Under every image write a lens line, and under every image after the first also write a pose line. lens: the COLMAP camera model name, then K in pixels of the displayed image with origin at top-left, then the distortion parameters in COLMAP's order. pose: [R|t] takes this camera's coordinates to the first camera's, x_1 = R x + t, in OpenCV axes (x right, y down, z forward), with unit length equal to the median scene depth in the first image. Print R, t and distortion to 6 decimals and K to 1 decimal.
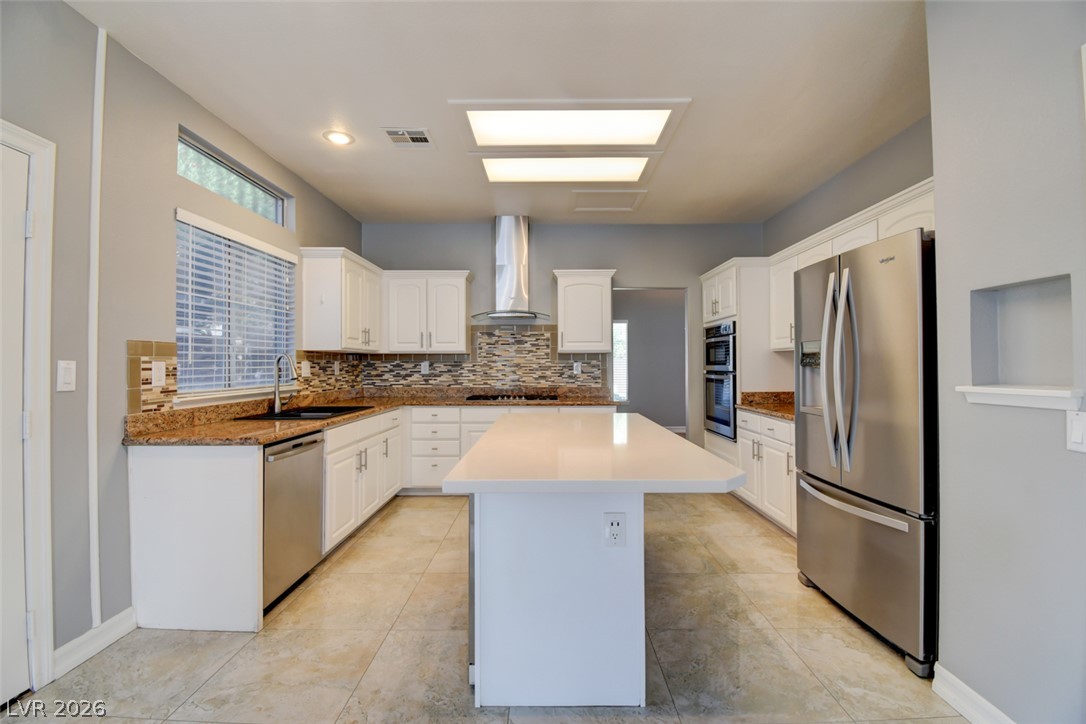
lens RADIAL K [[479.0, 0, 546.8], [0, 479.0, 360.8], [0, 0, 1]] dist [0.018236, -0.023700]
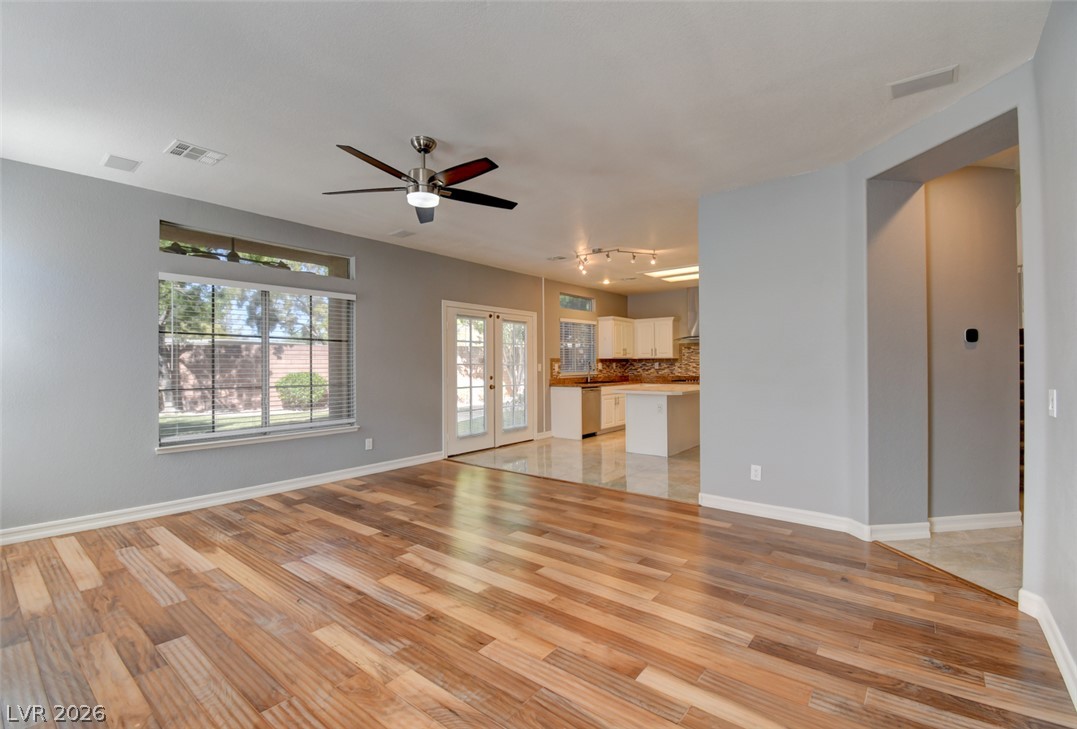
lens RADIAL K [[488.6, 0, 532.8], [0, 488.6, 368.0], [0, 0, 1]] dist [0.019850, -0.027910]
pose [[0.779593, -0.001484, -0.626285, 0.664886], [0.011729, 0.999856, 0.012231, -0.006843], [0.626177, -0.016881, 0.779498, -0.975309]]
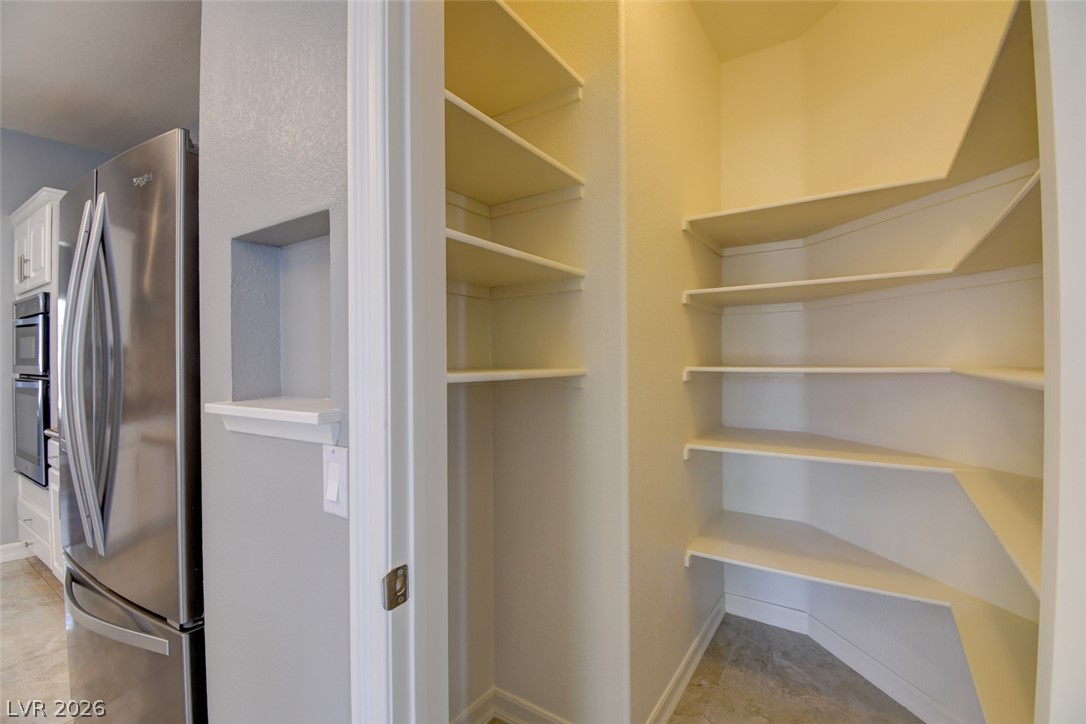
lens RADIAL K [[479.0, 0, 546.8], [0, 479.0, 360.8], [0, 0, 1]] dist [0.018236, -0.023700]
pose [[0.547291, 0.000395, 0.836942, 0.216292], [-0.004492, 0.999987, 0.002465, -0.000207], [-0.836930, -0.005109, 0.547286, 0.127665]]
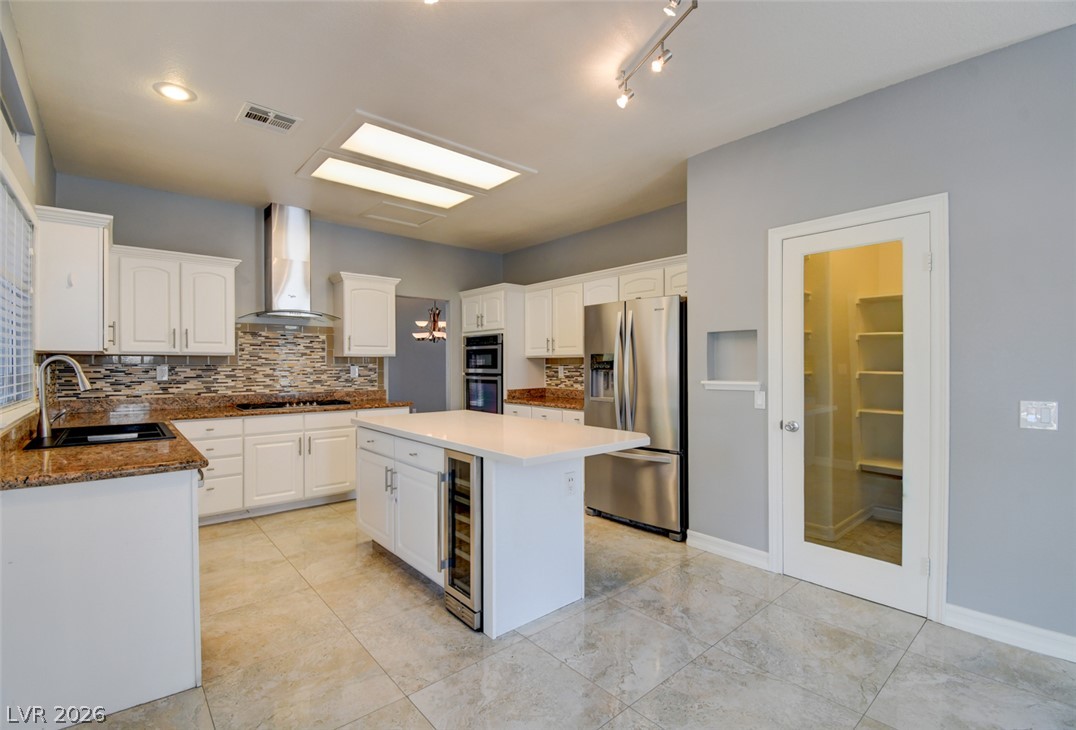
lens RADIAL K [[488.2, 0, 532.3], [0, 488.2, 368.5], [0, 0, 1]] dist [0.019850, -0.027910]
pose [[0.755538, -0.004085, 0.655092, -0.347352], [-0.005499, 0.999906, 0.012577, -0.006833], [-0.655081, -0.013105, 0.755445, -0.016761]]
